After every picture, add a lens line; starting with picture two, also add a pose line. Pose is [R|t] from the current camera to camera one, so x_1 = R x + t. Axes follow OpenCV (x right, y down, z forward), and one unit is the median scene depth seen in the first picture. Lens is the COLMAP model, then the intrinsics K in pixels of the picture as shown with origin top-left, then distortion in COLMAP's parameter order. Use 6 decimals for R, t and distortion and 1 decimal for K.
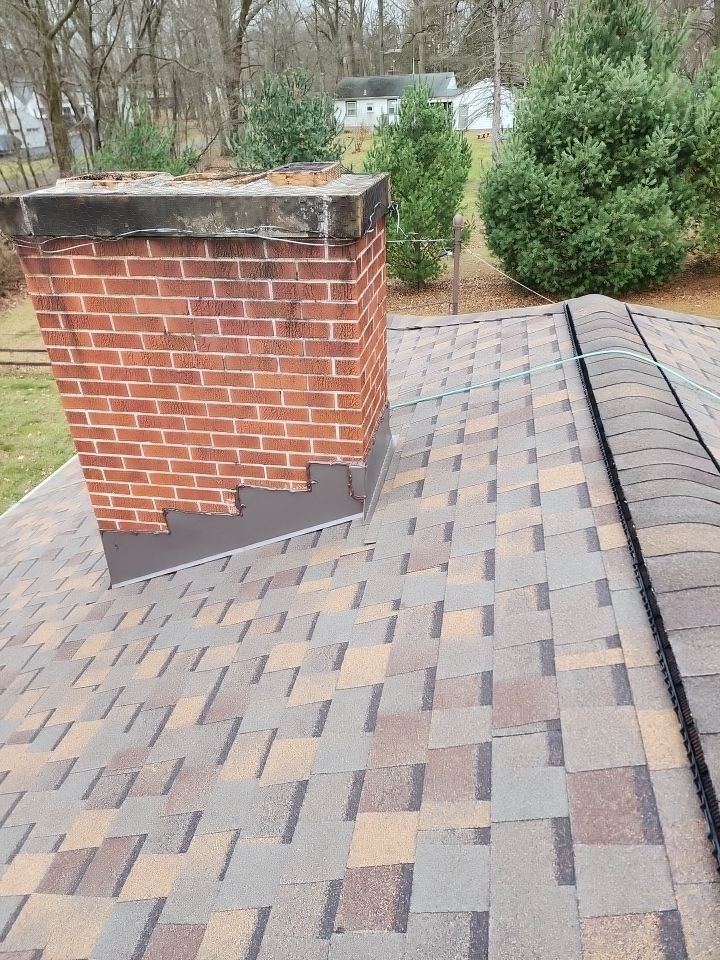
lens RADIAL K [[651.1, 0, 357.2], [0, 651.1, 474.7], [0, 0, 1]] dist [0.037841, -0.024905]
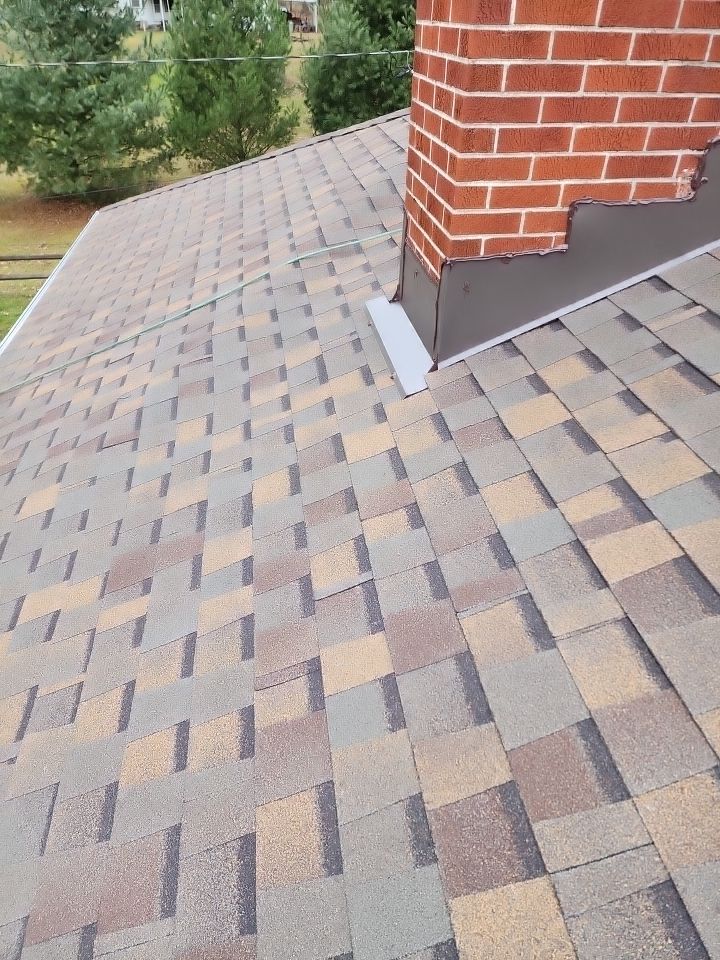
lens RADIAL K [[651.1, 0, 366.8], [0, 651.1, 484.3], [0, 0, 1]] dist [0.037841, -0.024905]
pose [[0.937478, -0.158526, 0.309847, -0.125188], [0.125946, 0.984432, 0.122599, 0.037608], [-0.324458, -0.075910, 0.942849, 0.076886]]
